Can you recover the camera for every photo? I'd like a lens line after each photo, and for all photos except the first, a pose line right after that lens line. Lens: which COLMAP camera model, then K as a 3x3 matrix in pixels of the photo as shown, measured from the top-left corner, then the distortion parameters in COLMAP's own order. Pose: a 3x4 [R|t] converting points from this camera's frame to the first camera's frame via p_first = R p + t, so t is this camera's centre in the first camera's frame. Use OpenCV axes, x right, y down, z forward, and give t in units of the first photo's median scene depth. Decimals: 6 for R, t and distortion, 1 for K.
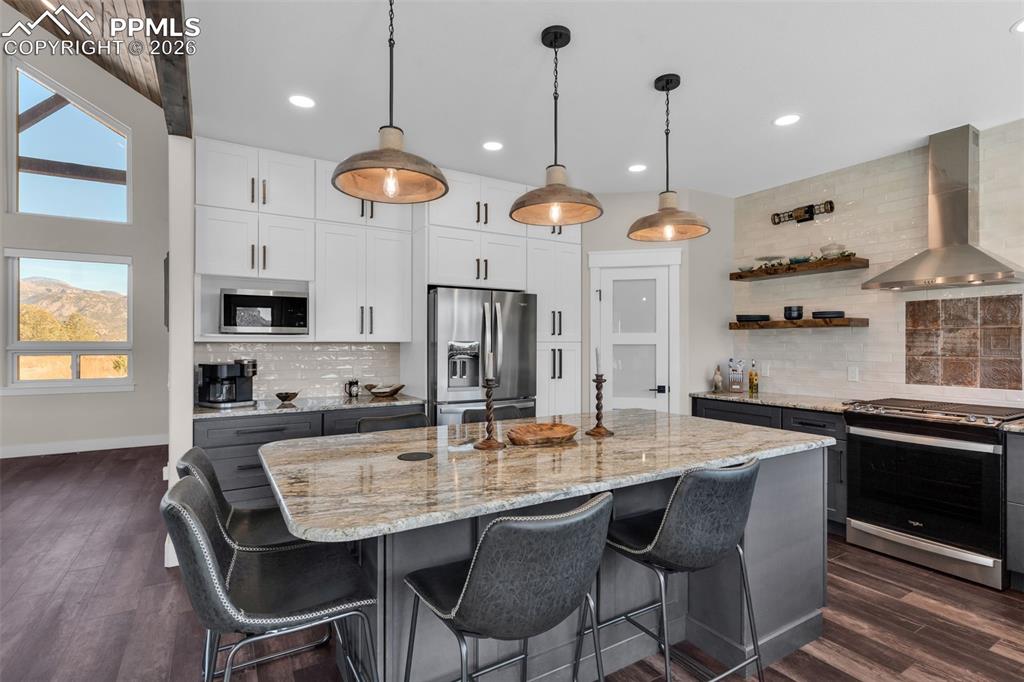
lens RADIAL K [[488.7, 0, 516.8], [0, 488.7, 344.5], [0, 0, 1]] dist [0.008581, -0.002733]
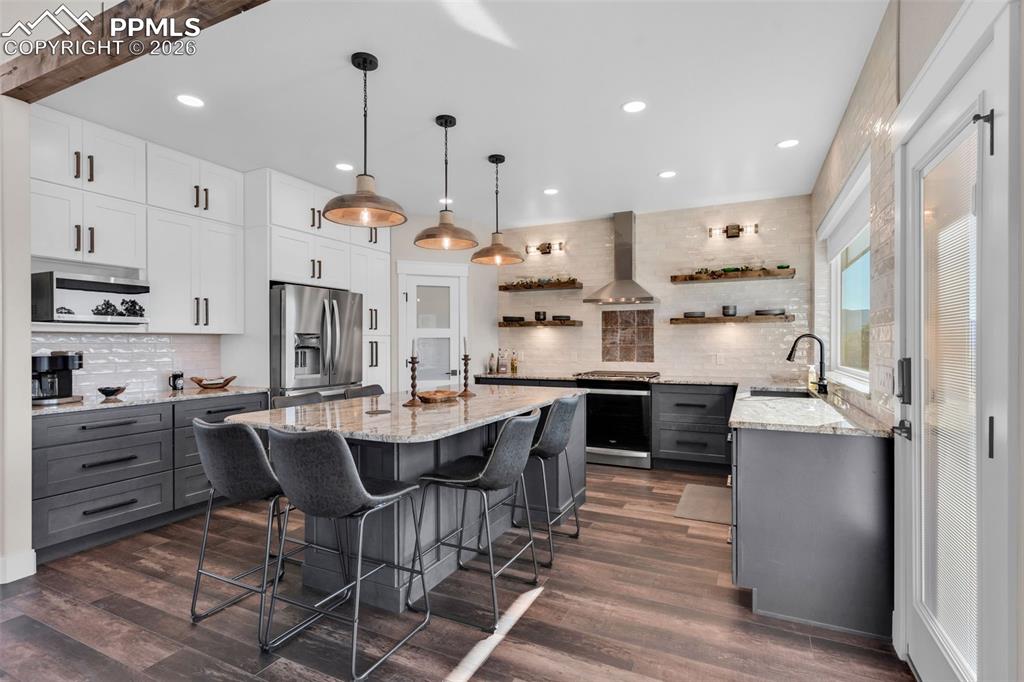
lens RADIAL K [[488.7, 0, 515.1], [0, 488.7, 344.5], [0, 0, 1]] dist [0.008581, -0.002733]
pose [[0.836395, -0.004058, 0.548112, -0.336531], [0.002649, 0.999991, 0.003362, 0.016807], [-0.548121, -0.001360, 0.836398, -0.198467]]
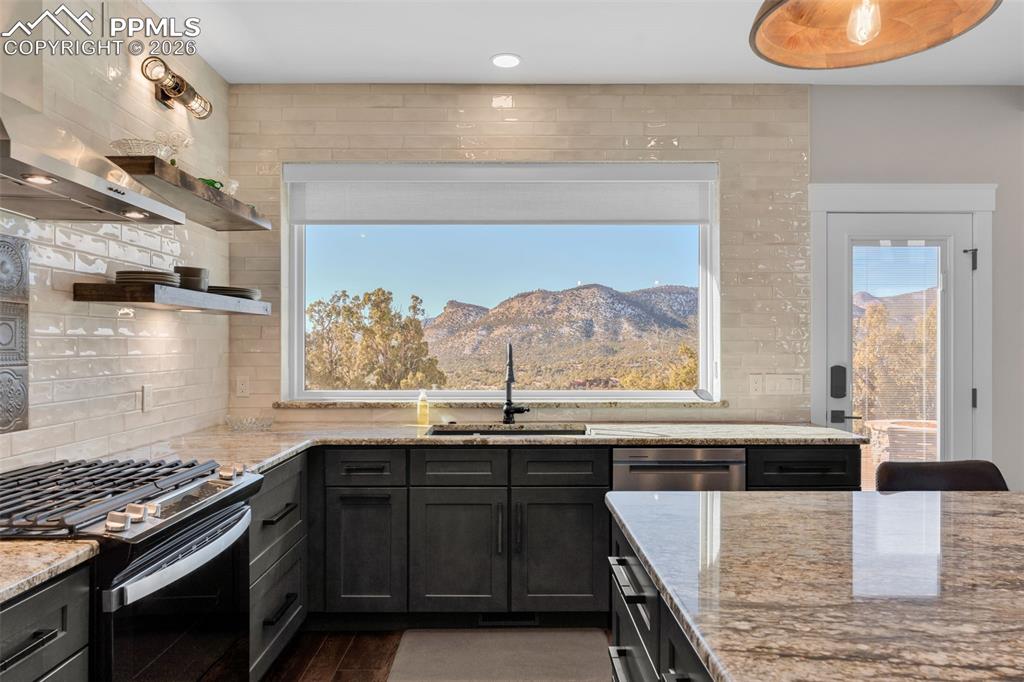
lens RADIAL K [[670.8, 0, 531.3], [0, 670.8, 346.4], [0, 0, 1]] dist [0.000054, -0.001542]
pose [[-0.873172, -0.000189, 0.487412, 0.216343], [-0.001394, 0.999997, -0.002109, 0.007436], [-0.487410, -0.002521, -0.873169, 1.139345]]
